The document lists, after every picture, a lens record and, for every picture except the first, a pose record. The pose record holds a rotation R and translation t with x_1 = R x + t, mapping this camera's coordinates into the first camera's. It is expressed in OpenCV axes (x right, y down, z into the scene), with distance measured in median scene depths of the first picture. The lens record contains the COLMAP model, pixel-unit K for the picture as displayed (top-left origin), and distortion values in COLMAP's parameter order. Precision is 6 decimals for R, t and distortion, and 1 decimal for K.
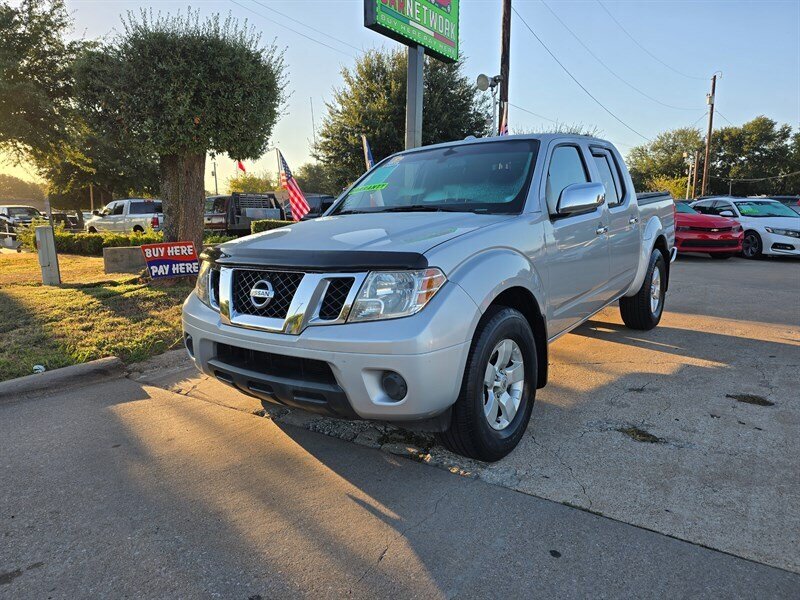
lens RADIAL K [[544.8, 0, 399.4], [0, 544.8, 290.2], [0, 0, 1]] dist [0.052705, -0.049985]
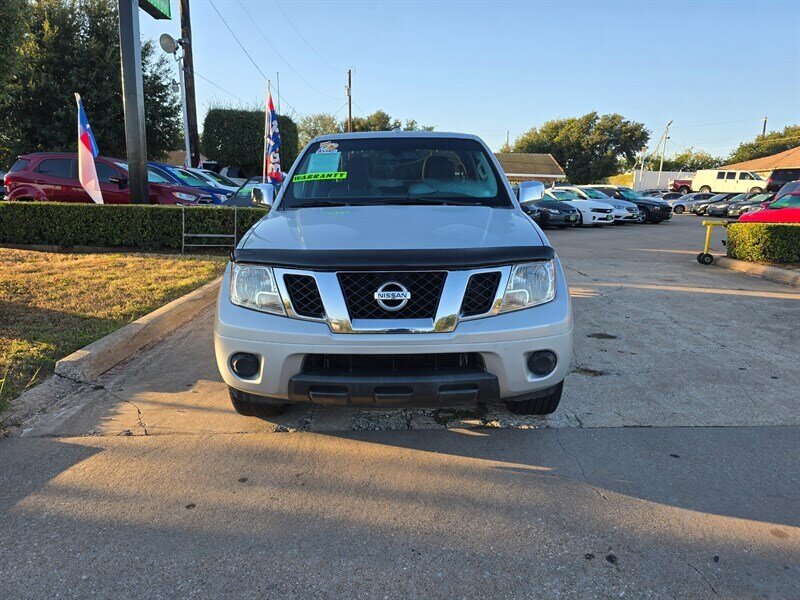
lens RADIAL K [[536.8, 0, 399.4], [0, 536.8, 306.7], [0, 0, 1]] dist [0.068834, -0.044648]
pose [[0.809717, -0.111295, 0.576169, -0.326823], [0.068622, 0.993072, 0.095387, -0.026717], [-0.582794, -0.037699, 0.811745, 0.090848]]
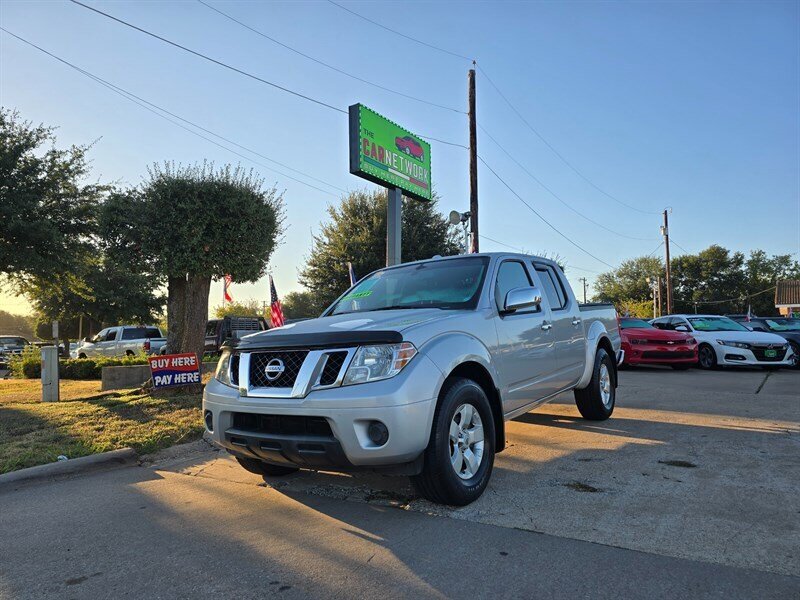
lens RADIAL K [[541.5, 0, 401.5], [0, 541.5, 296.4], [0, 0, 1]] dist [0.066485, -0.064969]
pose [[0.999253, -0.013790, 0.036107, 0.001046], [0.021335, 0.975764, -0.217784, 0.051165], [-0.032228, 0.218392, 0.975329, -0.121551]]
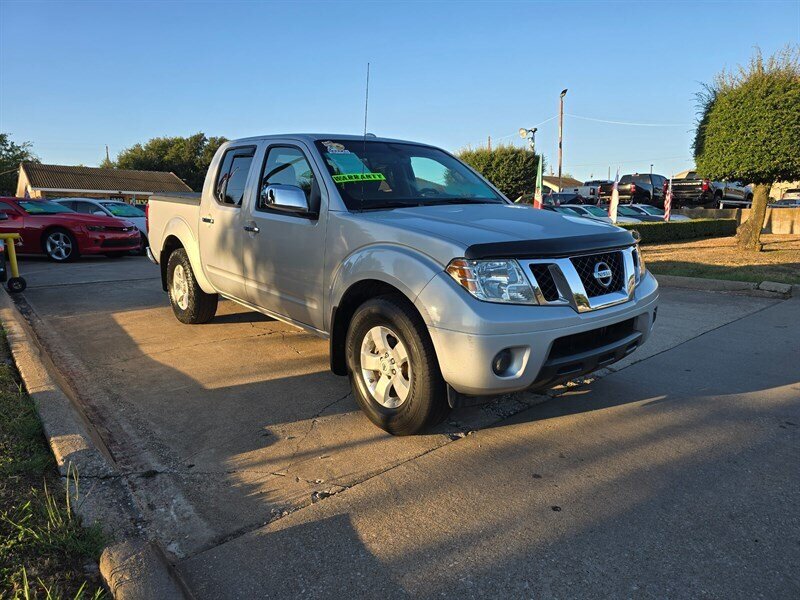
lens RADIAL K [[541.5, 0, 401.5], [0, 541.5, 296.4], [0, 0, 1]] dist [0.066485, -0.064969]
pose [[0.236093, -0.146978, 0.960551, -0.587700], [0.141690, 0.983137, 0.115608, -0.056331], [-0.961345, 0.108806, 0.252937, 0.460843]]
